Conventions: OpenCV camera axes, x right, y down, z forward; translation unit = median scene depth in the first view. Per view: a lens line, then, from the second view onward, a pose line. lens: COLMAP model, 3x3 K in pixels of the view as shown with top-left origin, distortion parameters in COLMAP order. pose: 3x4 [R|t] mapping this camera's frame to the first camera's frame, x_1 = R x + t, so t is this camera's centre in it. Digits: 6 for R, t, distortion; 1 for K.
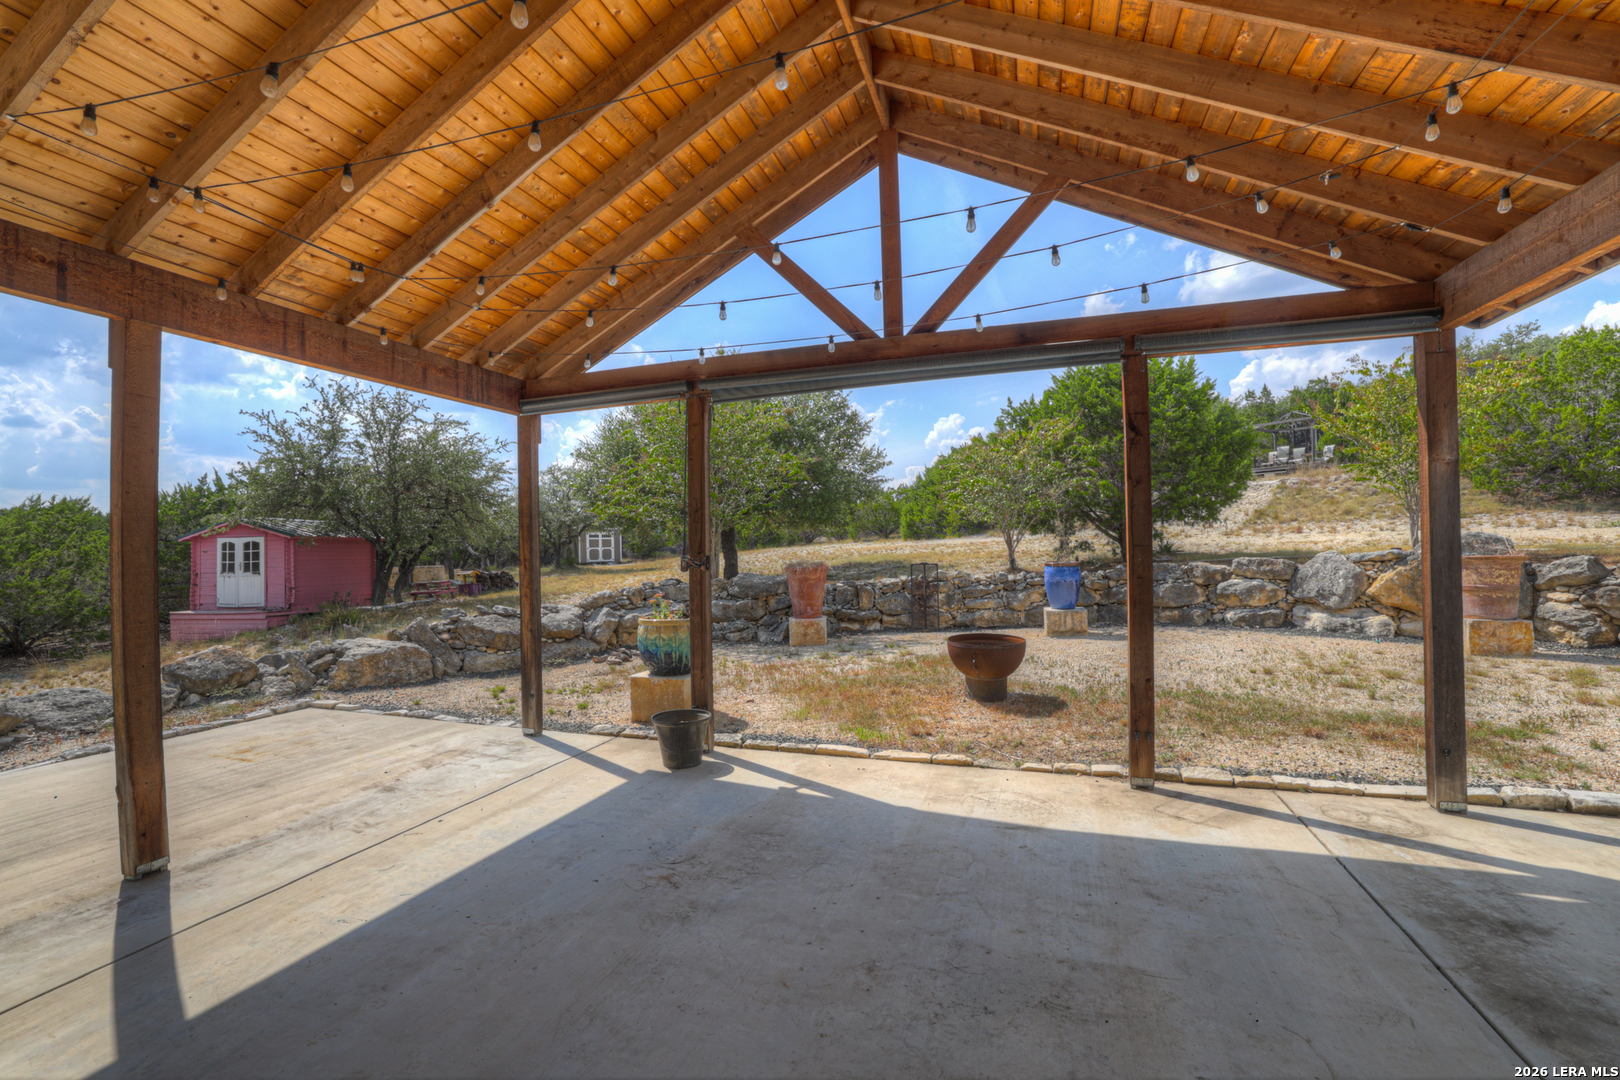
lens RADIAL K [[700.9, 0, 804.5], [0, 700.9, 537.8], [0, 0, 1]] dist [-0.025622, 0.000248]
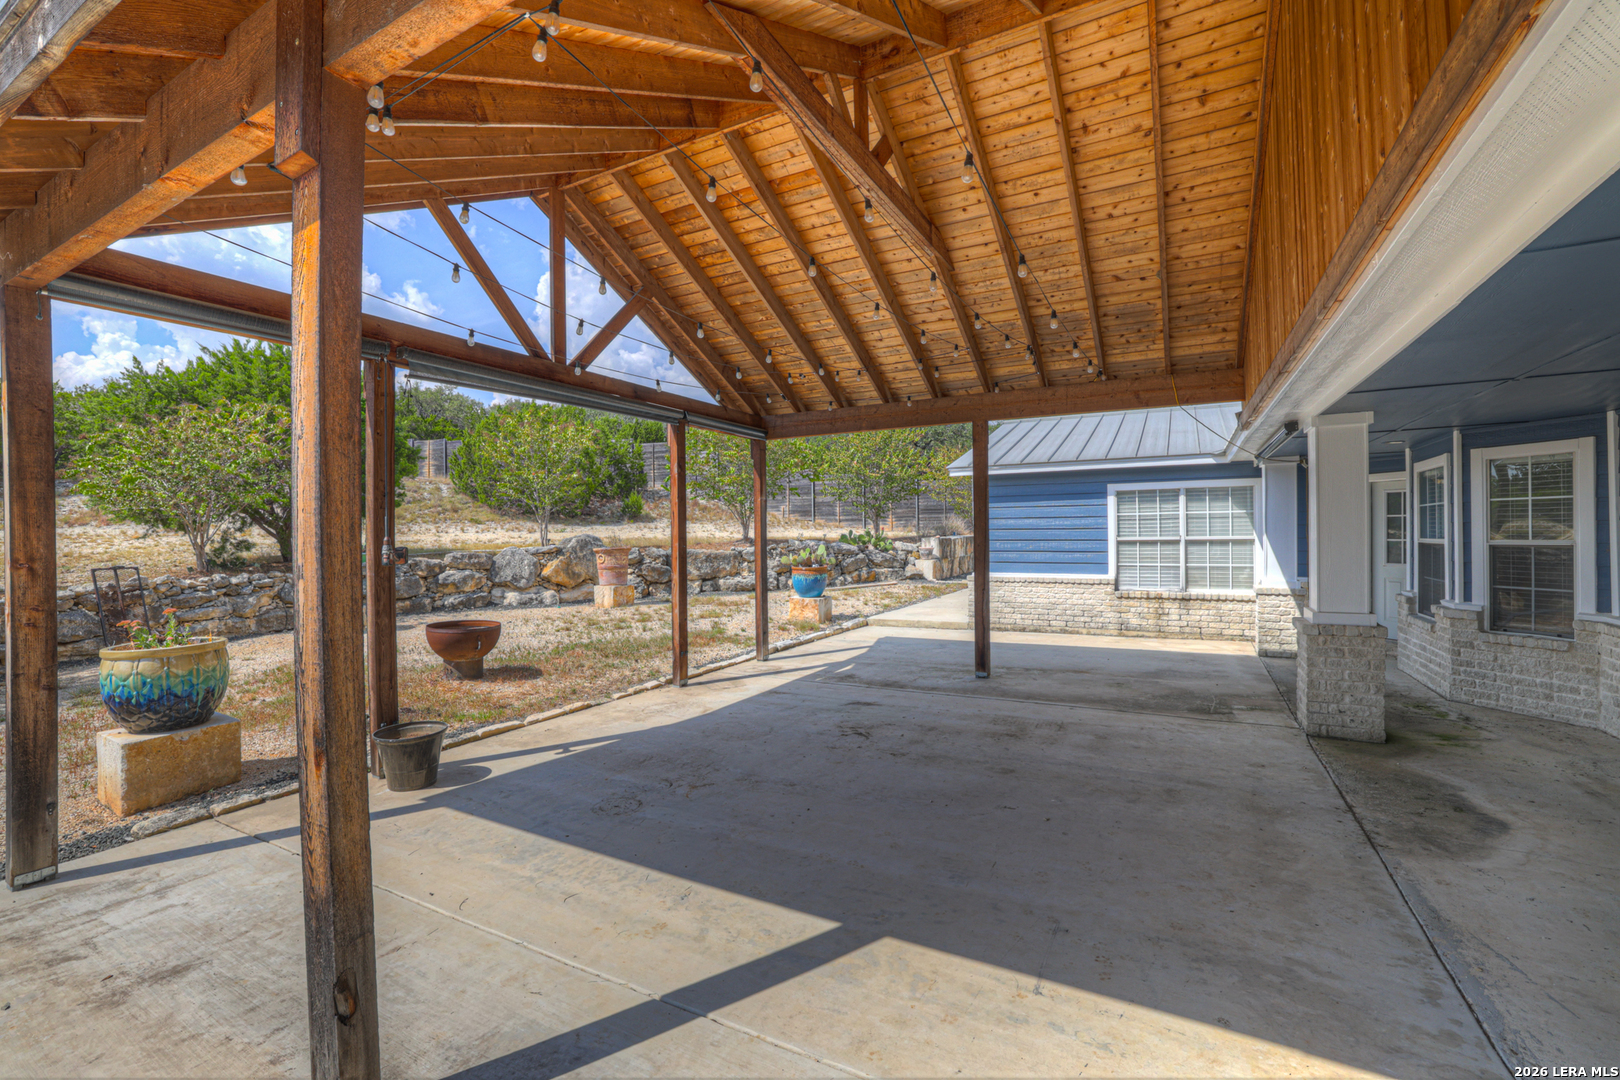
lens RADIAL K [[696.5, 0, 803.9], [0, 696.5, 535.4], [0, 0, 1]] dist [-0.011667, 0.000500]
pose [[0.178483, 0.011236, 0.983879, -0.538821], [-0.004366, 0.999934, -0.010628, 0.009725], [-0.983933, -0.002399, 0.178520, 0.207753]]
